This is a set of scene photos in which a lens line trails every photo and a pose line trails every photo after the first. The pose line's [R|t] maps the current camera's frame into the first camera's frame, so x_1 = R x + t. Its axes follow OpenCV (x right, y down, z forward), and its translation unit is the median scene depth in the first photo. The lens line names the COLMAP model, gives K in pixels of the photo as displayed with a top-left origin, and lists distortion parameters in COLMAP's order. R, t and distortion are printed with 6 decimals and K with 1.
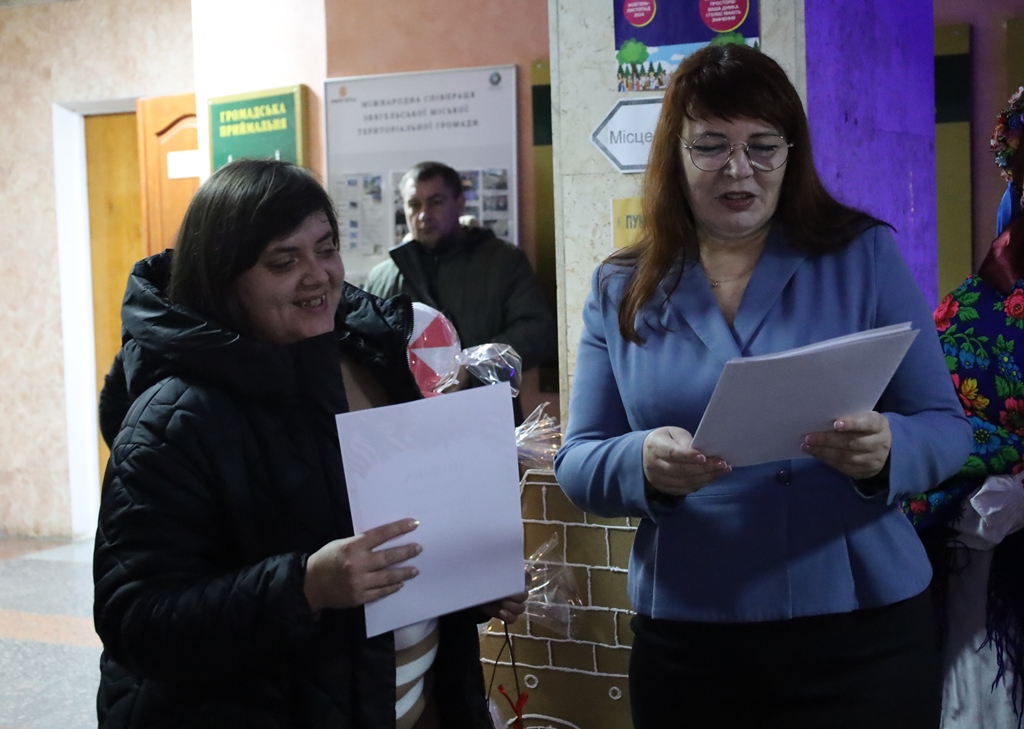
lens RADIAL K [[1830.7, 0, 512.0], [0, 1830.7, 364.5], [0, 0, 1]] dist [0.015000, 0.130641]
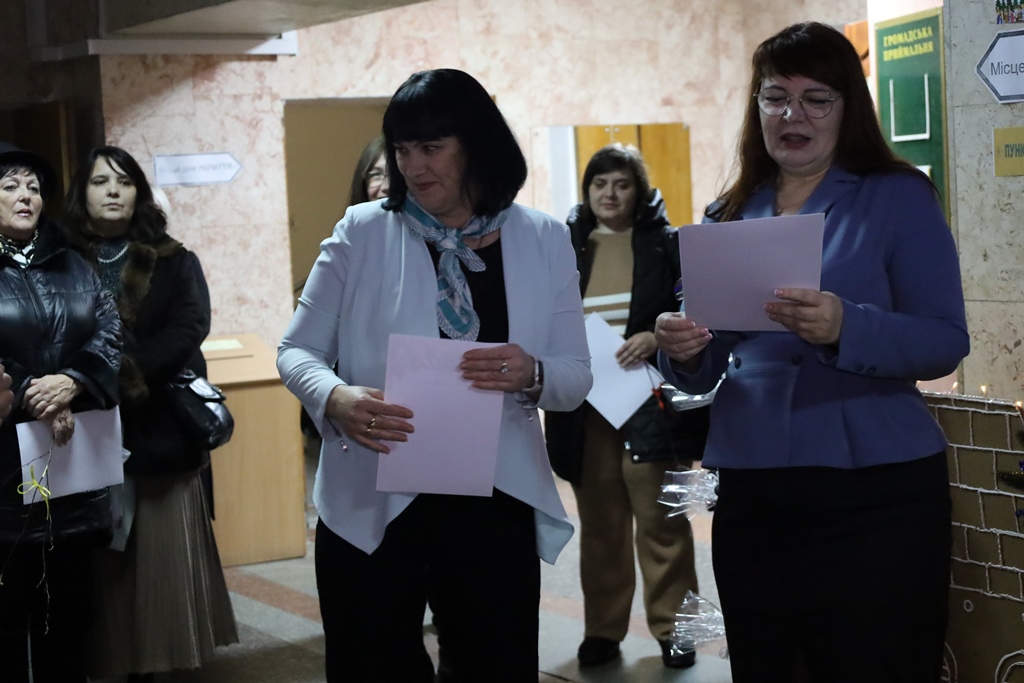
lens RADIAL K [[1956.0, 0, 512.0], [0, 1956.0, 341.5], [0, 0, 1]] dist [-0.025387, 0.160807]
pose [[0.876899, 0.023341, -0.480107, 0.236576], [-0.009248, 0.999455, 0.031699, -0.002443], [0.480585, -0.023357, 0.876637, -0.063162]]
